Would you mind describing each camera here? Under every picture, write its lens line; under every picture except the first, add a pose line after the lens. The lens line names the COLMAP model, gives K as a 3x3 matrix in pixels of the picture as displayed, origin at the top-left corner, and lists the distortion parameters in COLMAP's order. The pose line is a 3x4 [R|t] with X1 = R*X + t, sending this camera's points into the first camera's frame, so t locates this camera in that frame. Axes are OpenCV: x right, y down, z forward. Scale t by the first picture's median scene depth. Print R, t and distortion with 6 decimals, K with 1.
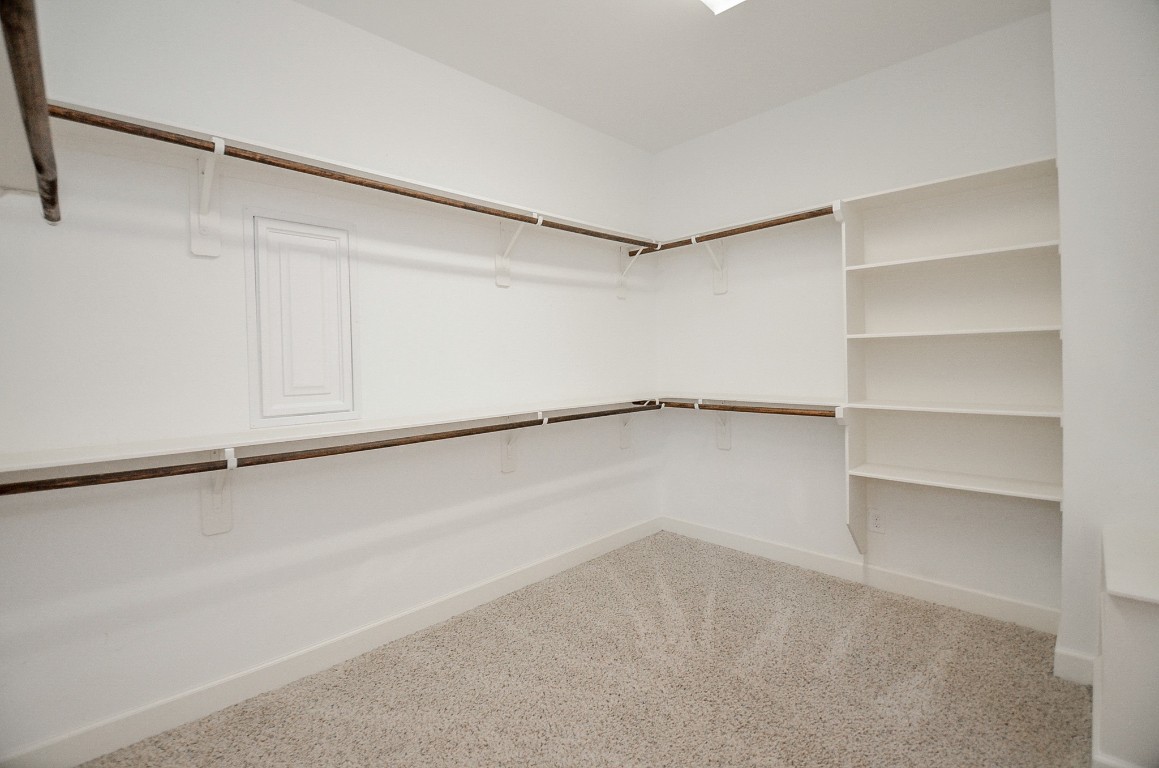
lens RADIAL K [[510.1, 0, 580.4], [0, 510.1, 367.2], [0, 0, 1]] dist [0.042087, -0.053239]
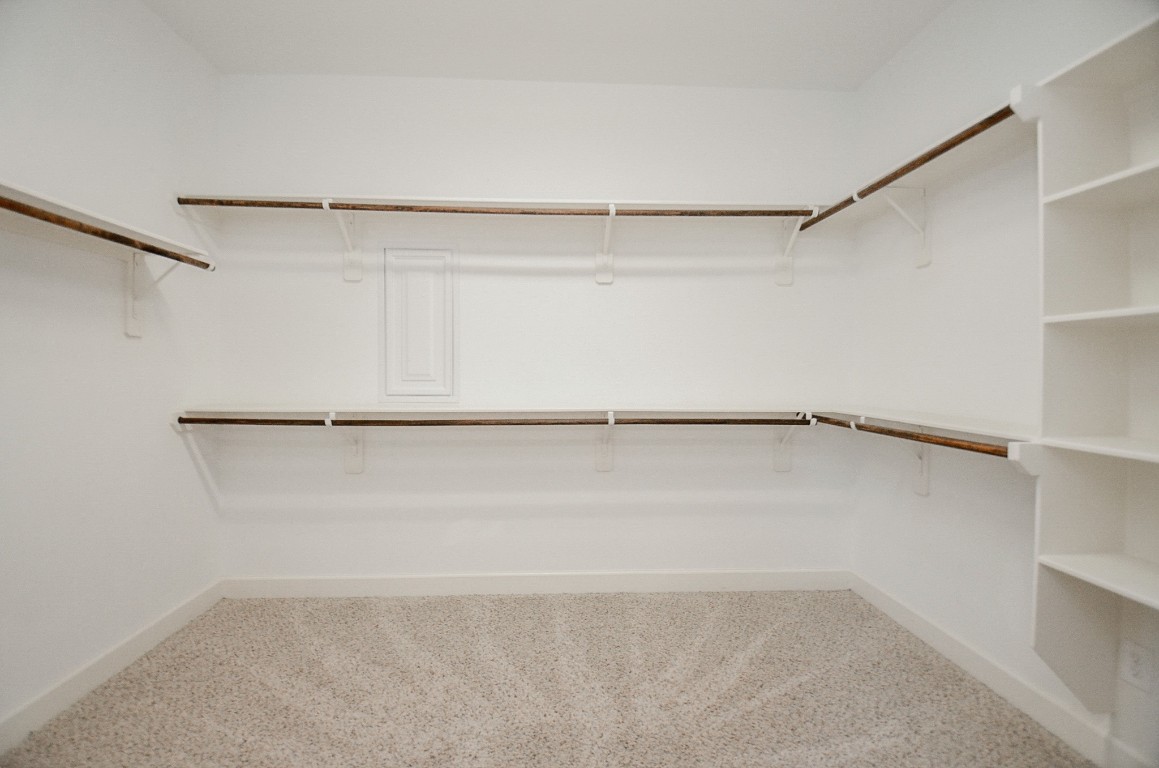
lens RADIAL K [[512.7, 0, 572.3], [0, 512.7, 373.7], [0, 0, 1]] dist [0.005849, -0.012904]
pose [[0.747844, 0.027729, -0.663296, 0.505174], [-0.030138, 0.999515, 0.007805, 0.011841], [0.663191, 0.014154, 0.748317, 0.235109]]
